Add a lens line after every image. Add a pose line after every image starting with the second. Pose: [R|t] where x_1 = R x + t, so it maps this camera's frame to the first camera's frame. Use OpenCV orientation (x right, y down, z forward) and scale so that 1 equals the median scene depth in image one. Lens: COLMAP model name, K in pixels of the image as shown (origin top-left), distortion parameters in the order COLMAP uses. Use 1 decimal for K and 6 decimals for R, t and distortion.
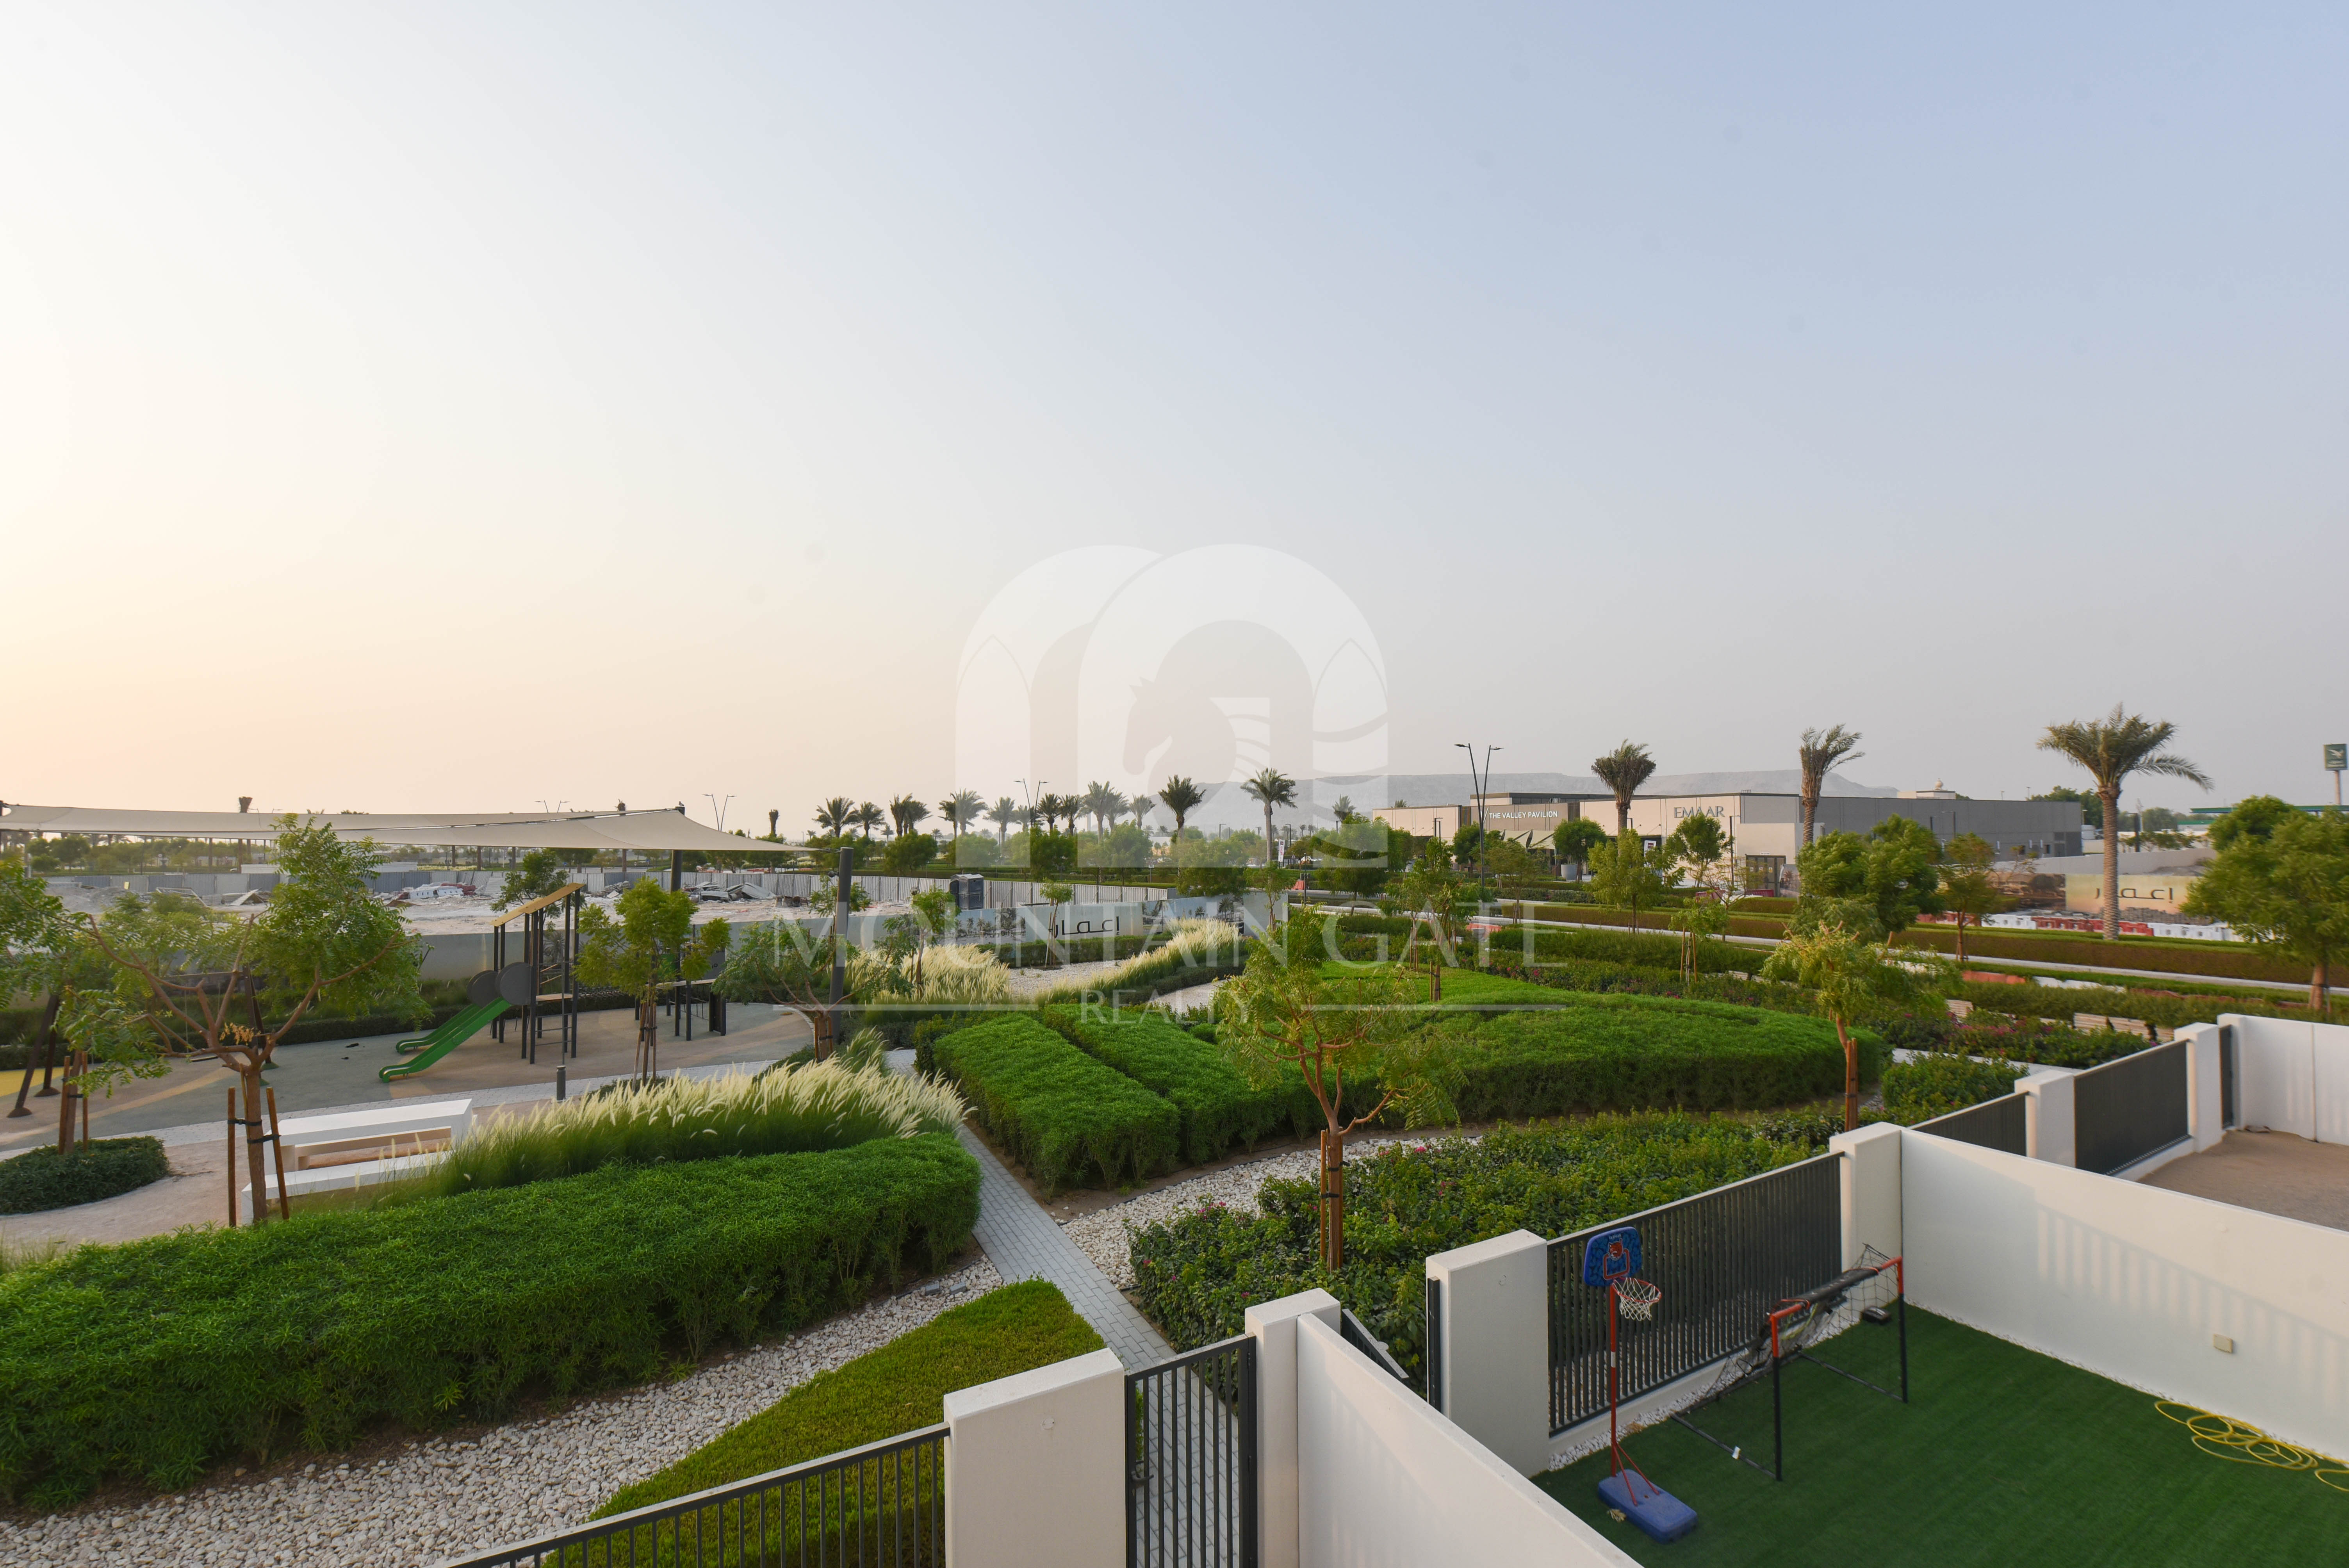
lens RADIAL K [[932.9, 0, 1192.2], [0, 932.9, 806.7], [0, 0, 1]] dist [-0.019271, -0.000572]
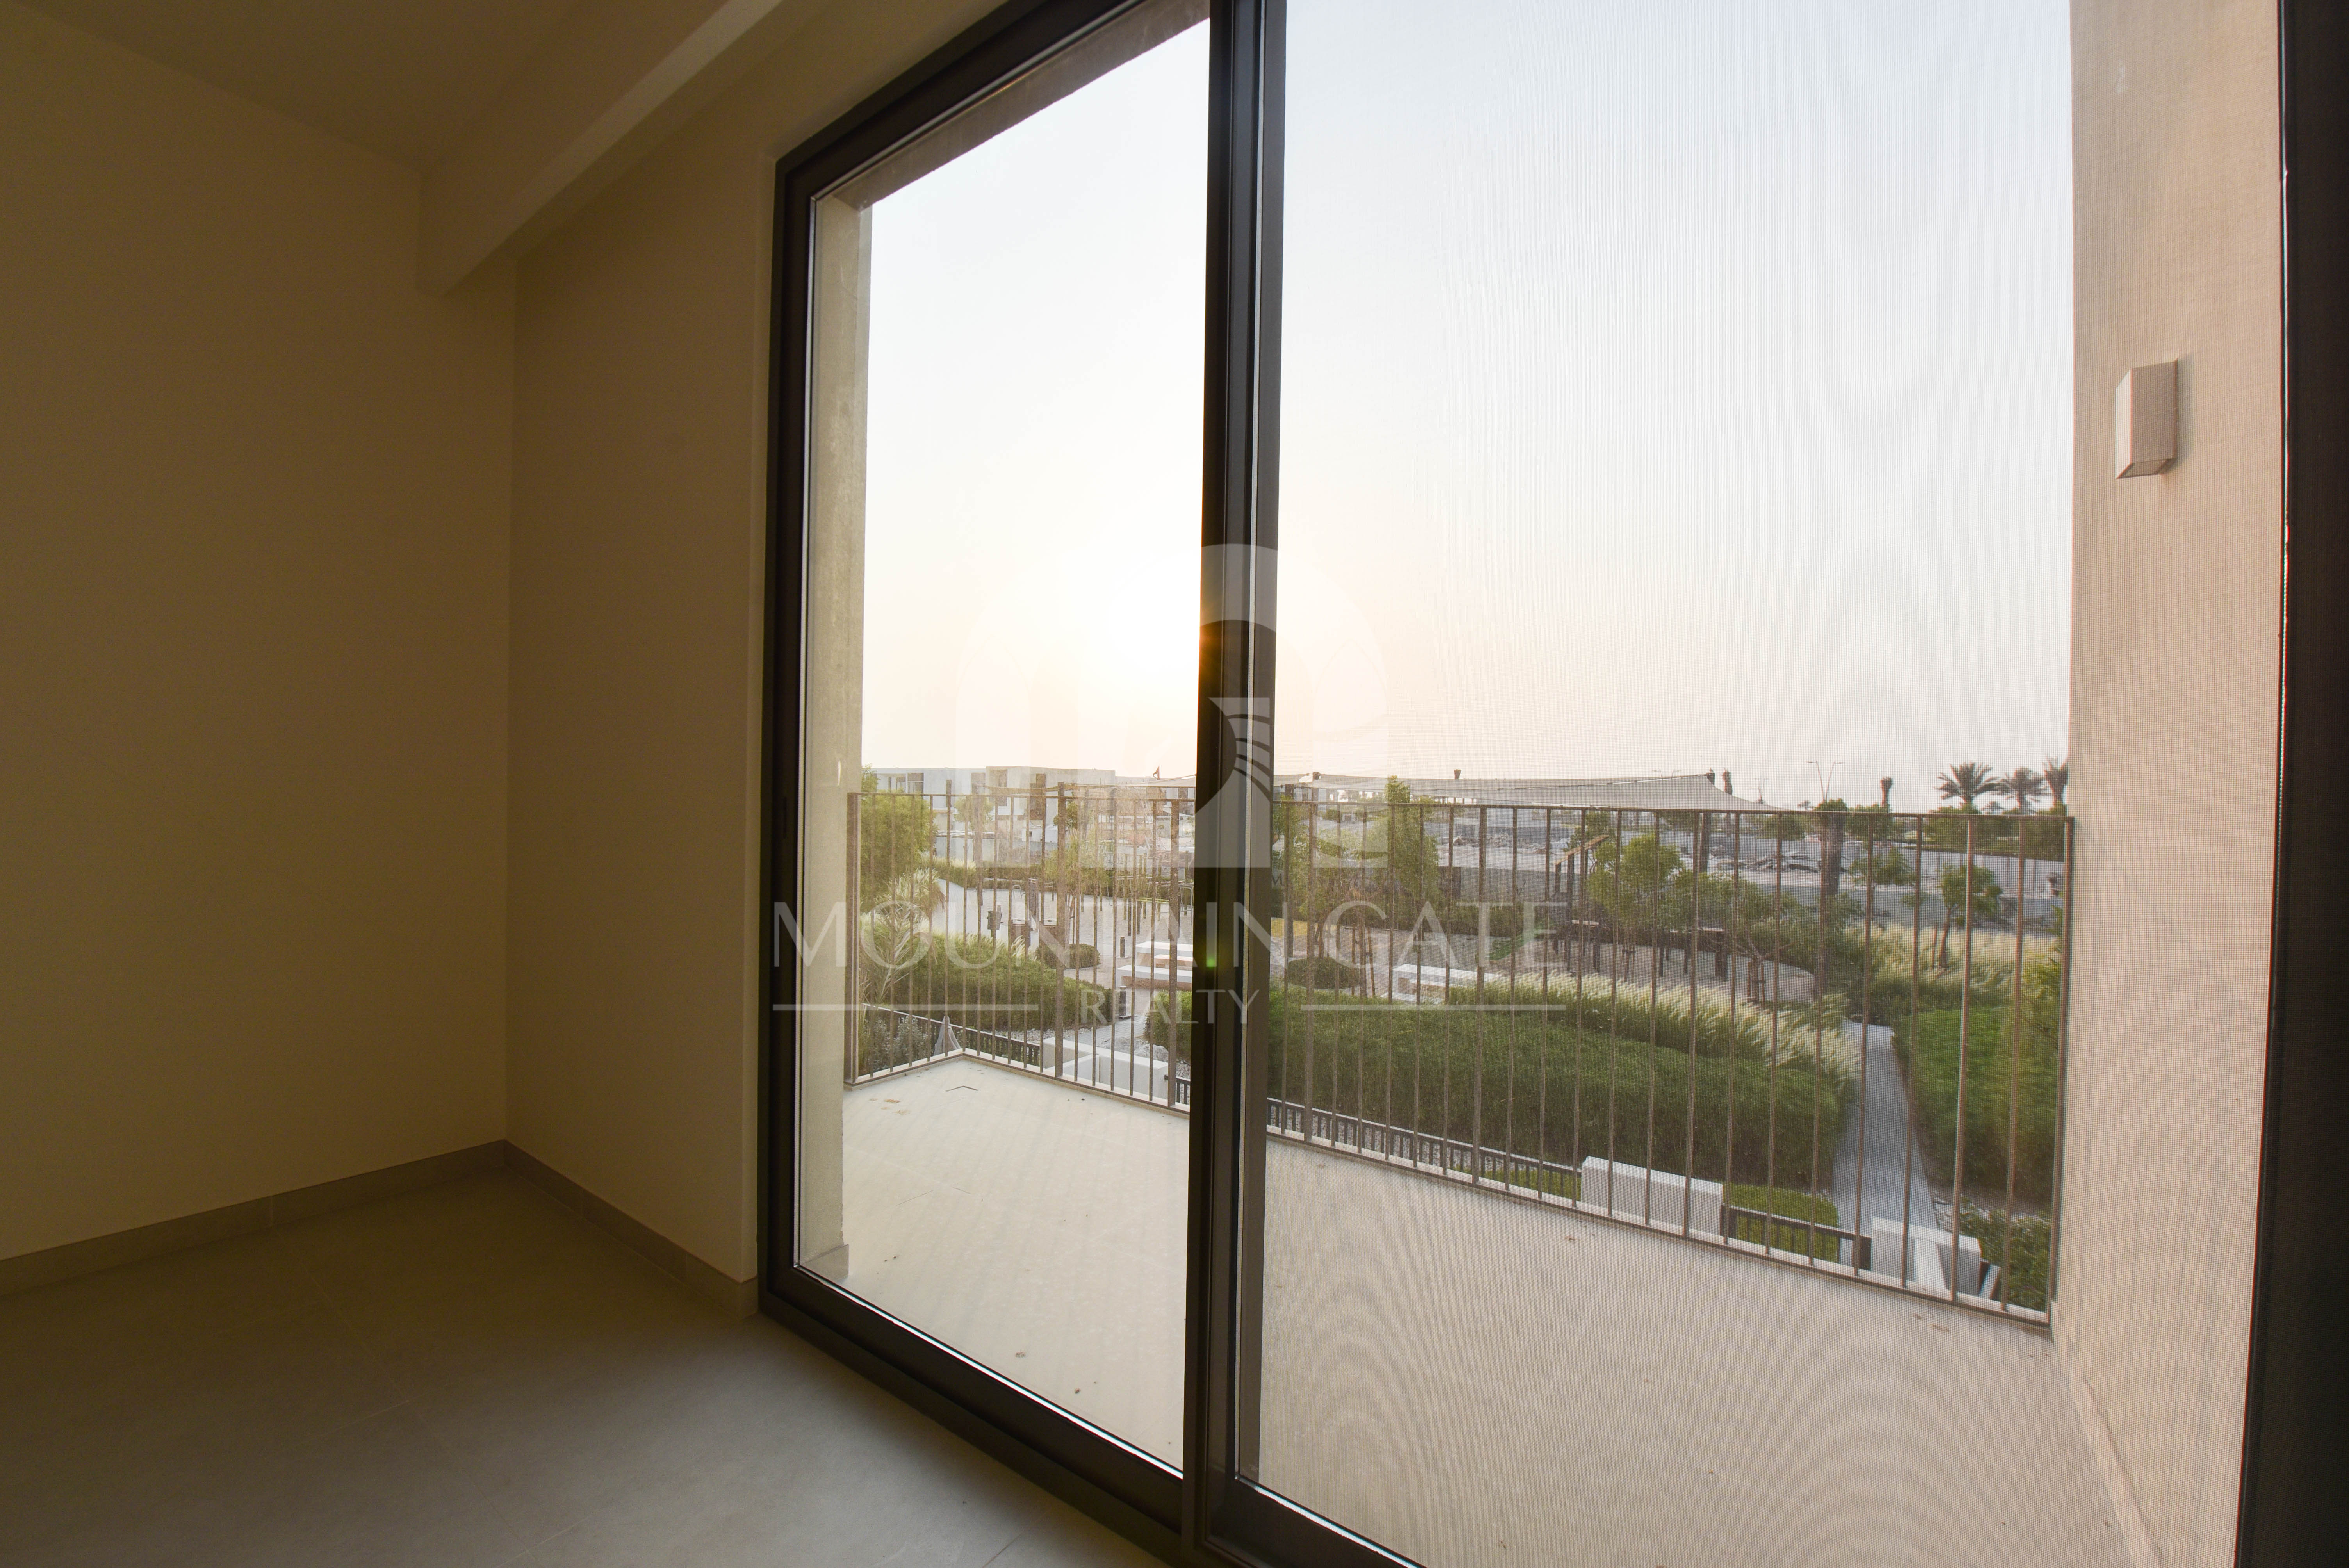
lens RADIAL K [[927.2, 0, 1195.1], [0, 927.2, 792.3], [0, 0, 1]] dist [-0.000302, -0.000041]
pose [[0.458306, 0.011978, -0.888714, 0.418217], [0.004150, 0.999869, 0.015617, 0.006478], [0.888785, -0.010846, 0.458196, -0.141435]]
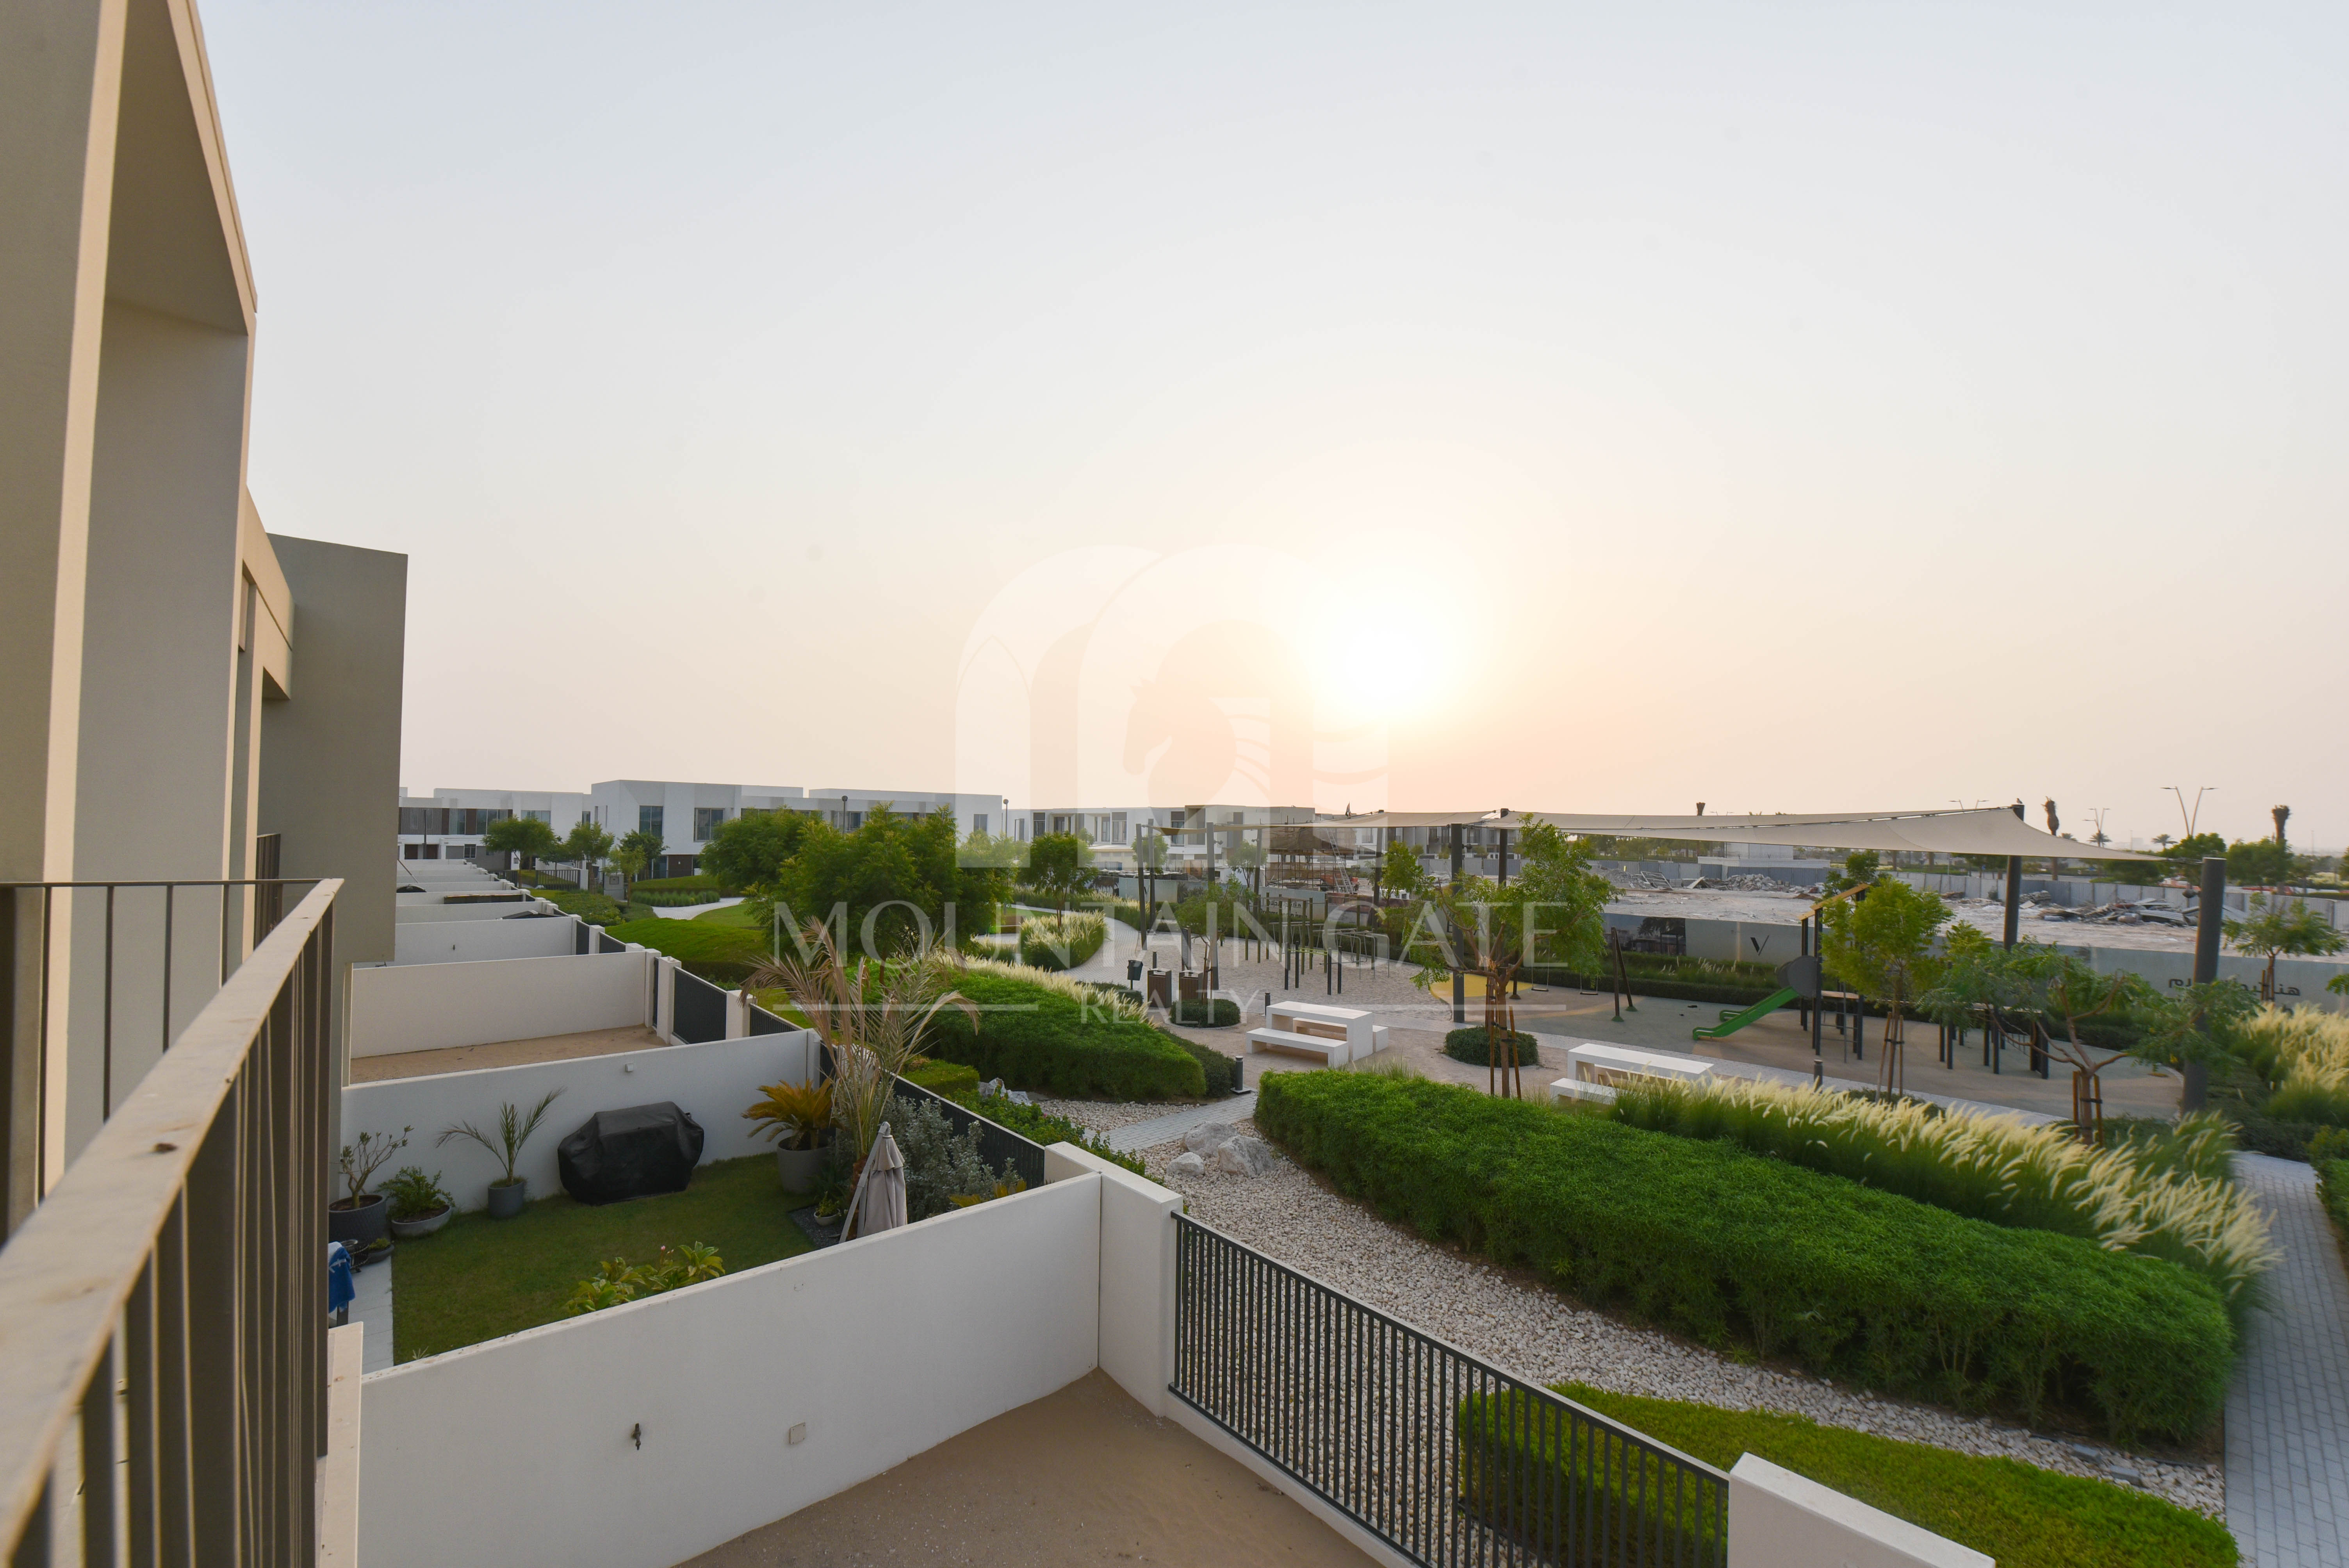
lens RADIAL K [[932.9, 0, 1192.2], [0, 932.9, 806.7], [0, 0, 1]] dist [-0.019271, -0.000572]
pose [[0.239608, -0.014965, -0.970754, 0.259450], [0.013807, 0.999833, -0.012005, 0.003834], [0.970772, -0.010527, 0.239774, 0.141748]]
